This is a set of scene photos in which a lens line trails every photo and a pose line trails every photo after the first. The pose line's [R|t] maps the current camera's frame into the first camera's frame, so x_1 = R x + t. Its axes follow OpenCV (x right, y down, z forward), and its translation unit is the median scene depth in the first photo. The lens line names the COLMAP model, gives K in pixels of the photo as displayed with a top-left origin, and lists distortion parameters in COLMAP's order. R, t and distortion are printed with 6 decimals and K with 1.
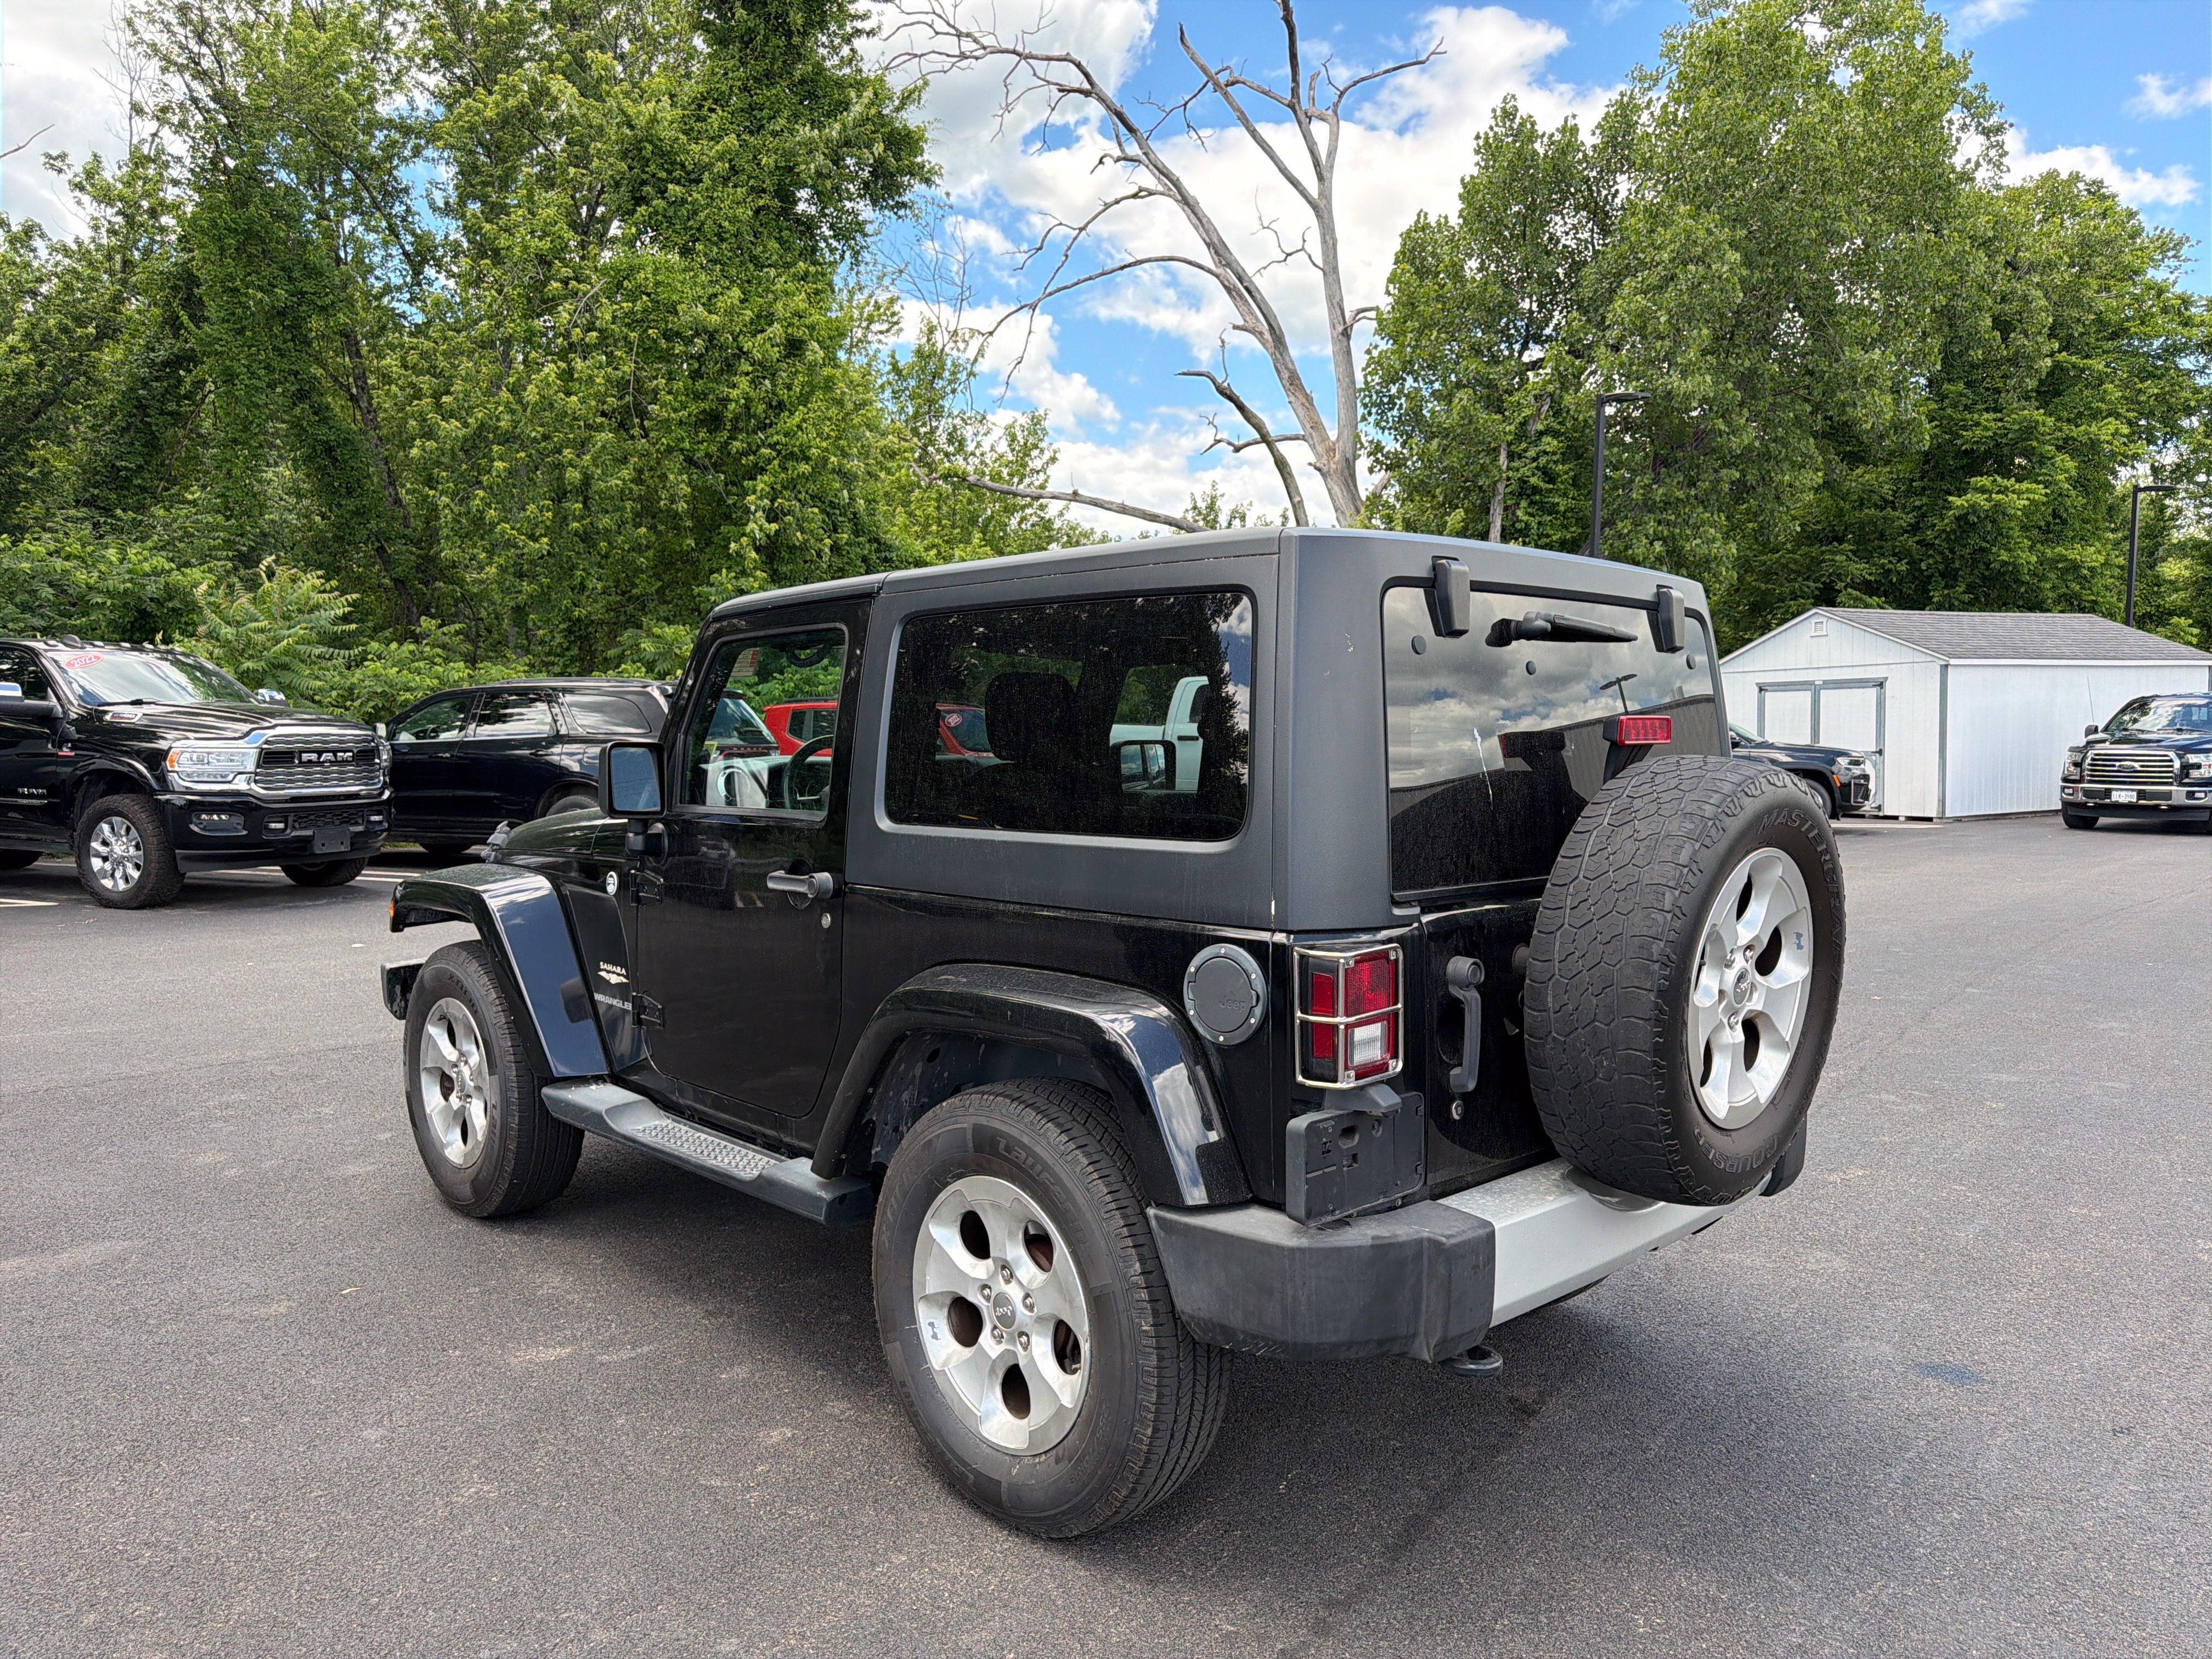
lens RADIAL K [[1521.7, 0, 1114.1], [0, 1521.7, 830.3], [0, 0, 1]] dist [-0.001541, -0.008724]
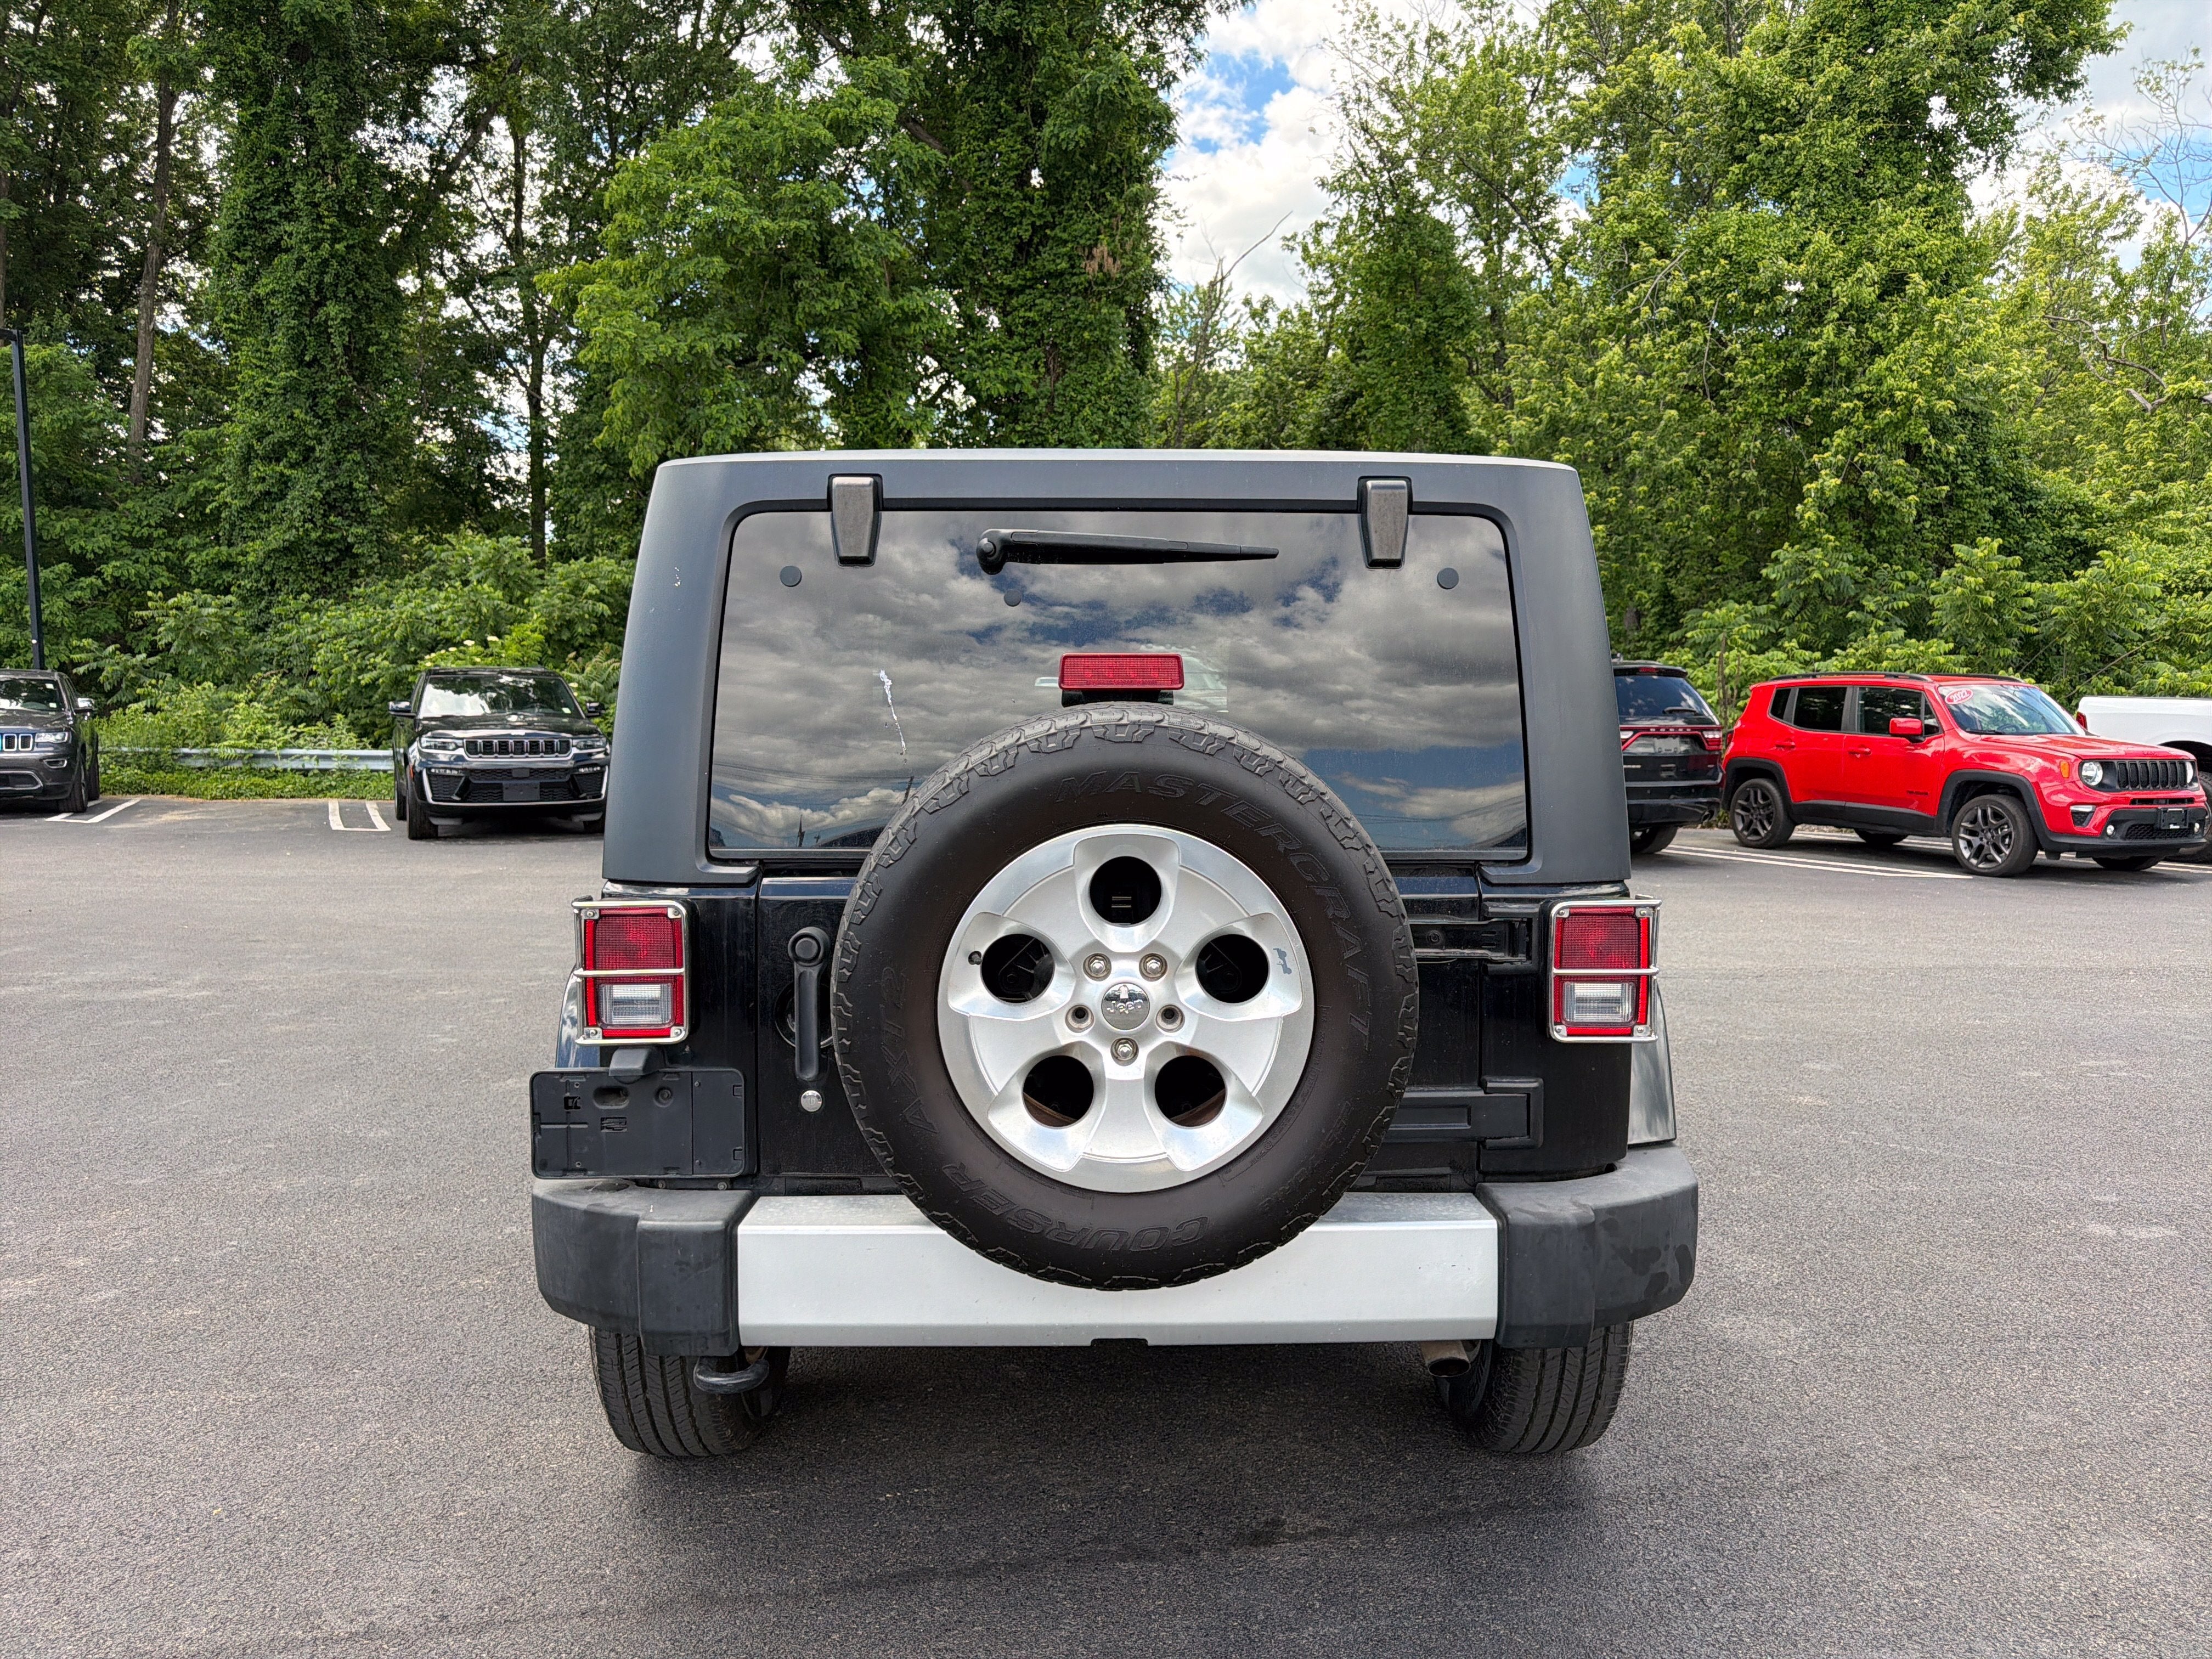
lens RADIAL K [[1521.7, 0, 1114.1], [0, 1521.7, 830.3], [0, 0, 1]] dist [-0.001541, -0.008724]
pose [[0.729145, 0.045273, -0.682860, 0.063853], [-0.038462, 0.998943, 0.025159, 0.000050], [0.683278, 0.007920, 0.730116, 0.028759]]
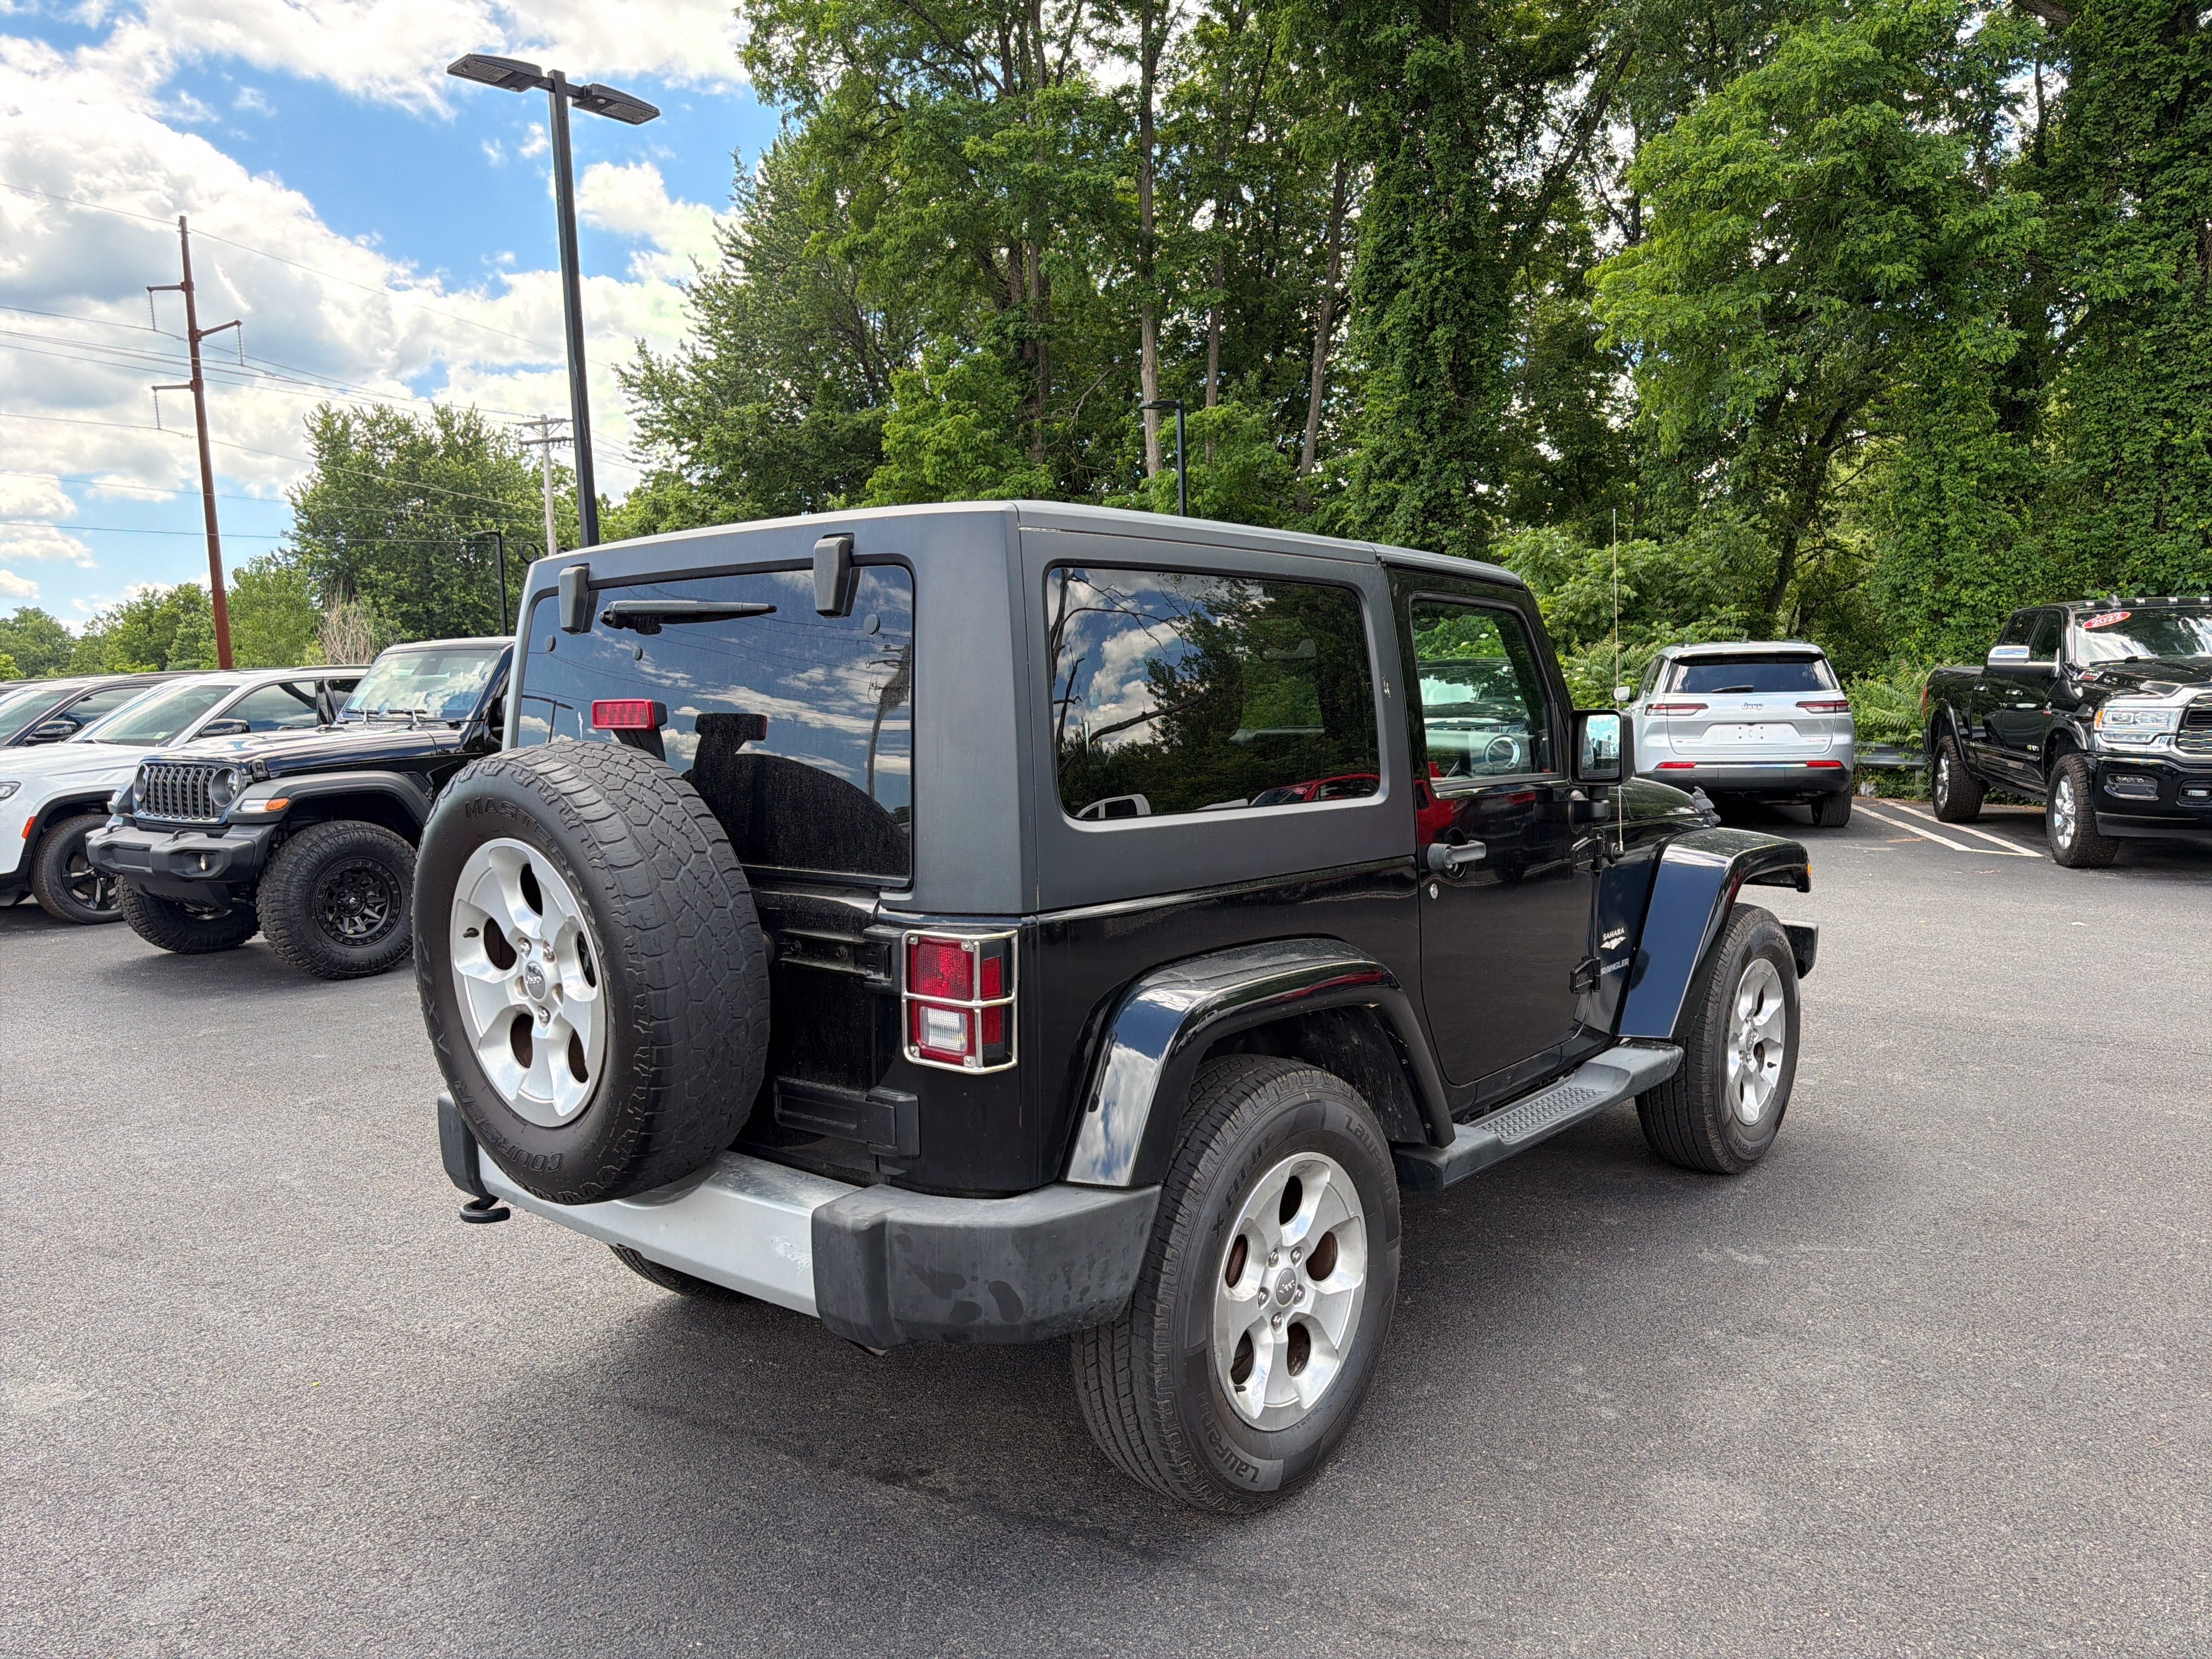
lens RADIAL K [[1542.1, 0, 1106.0], [0, 1542.1, 829.5], [0, 0, 1]] dist [-0.004420, -0.026328]
pose [[0.089746, 0.066867, -0.993717, 0.101149], [-0.035528, 0.997324, 0.063901, -0.004600], [0.995331, 0.029570, 0.091882, 0.090072]]
